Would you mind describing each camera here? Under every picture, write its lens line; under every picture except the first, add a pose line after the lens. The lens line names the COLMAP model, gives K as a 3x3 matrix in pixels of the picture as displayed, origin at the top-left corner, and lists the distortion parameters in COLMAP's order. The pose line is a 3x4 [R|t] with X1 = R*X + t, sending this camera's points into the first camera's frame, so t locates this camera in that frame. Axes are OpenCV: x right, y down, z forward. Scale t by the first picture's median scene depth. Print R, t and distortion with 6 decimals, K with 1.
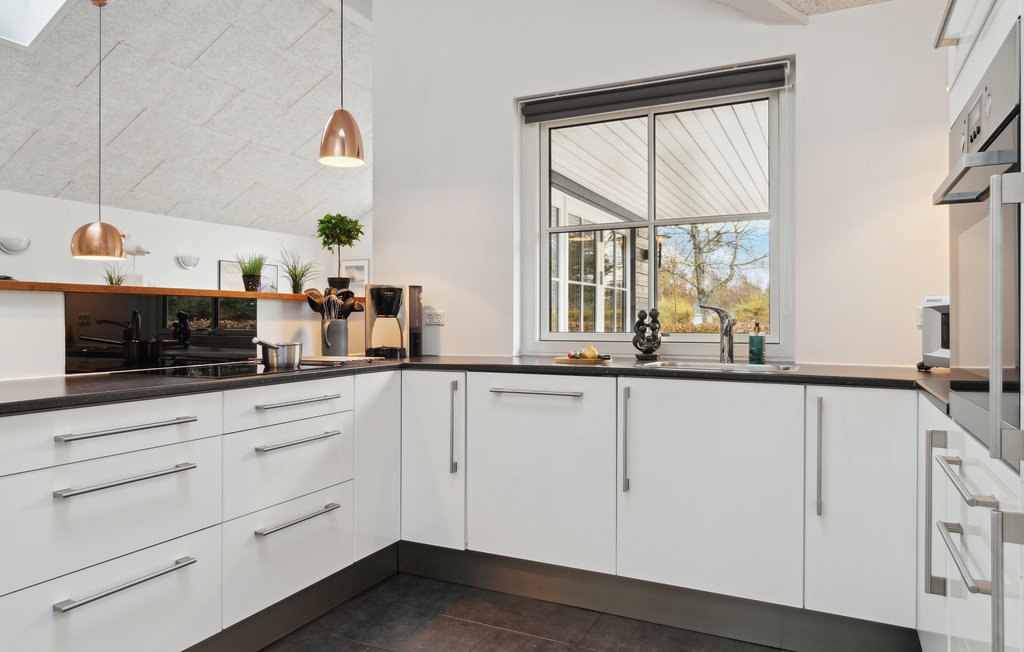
lens RADIAL K [[665.8, 0, 491.3], [0, 665.8, 314.9], [0, 0, 1]] dist [-0.001612, 0.000307]
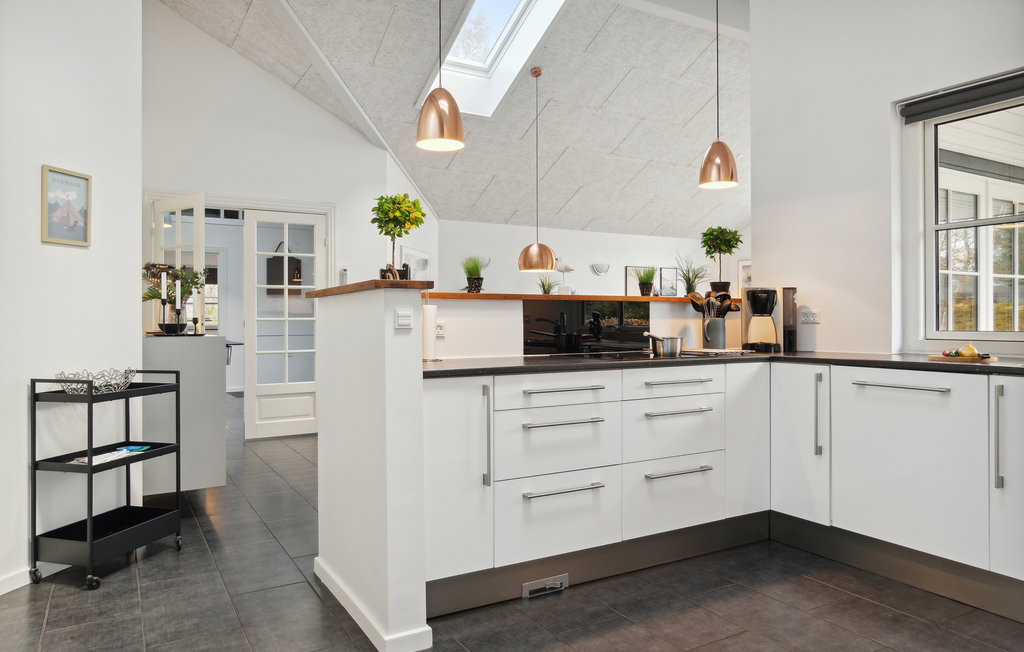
lens RADIAL K [[665.8, 0, 491.3], [0, 665.8, 314.9], [0, 0, 1]] dist [-0.001612, 0.000307]
pose [[0.829846, -0.003077, -0.557983, 0.095056], [0.004308, 0.999990, 0.000893, -0.001568], [0.557975, -0.003144, 0.829852, -0.199058]]
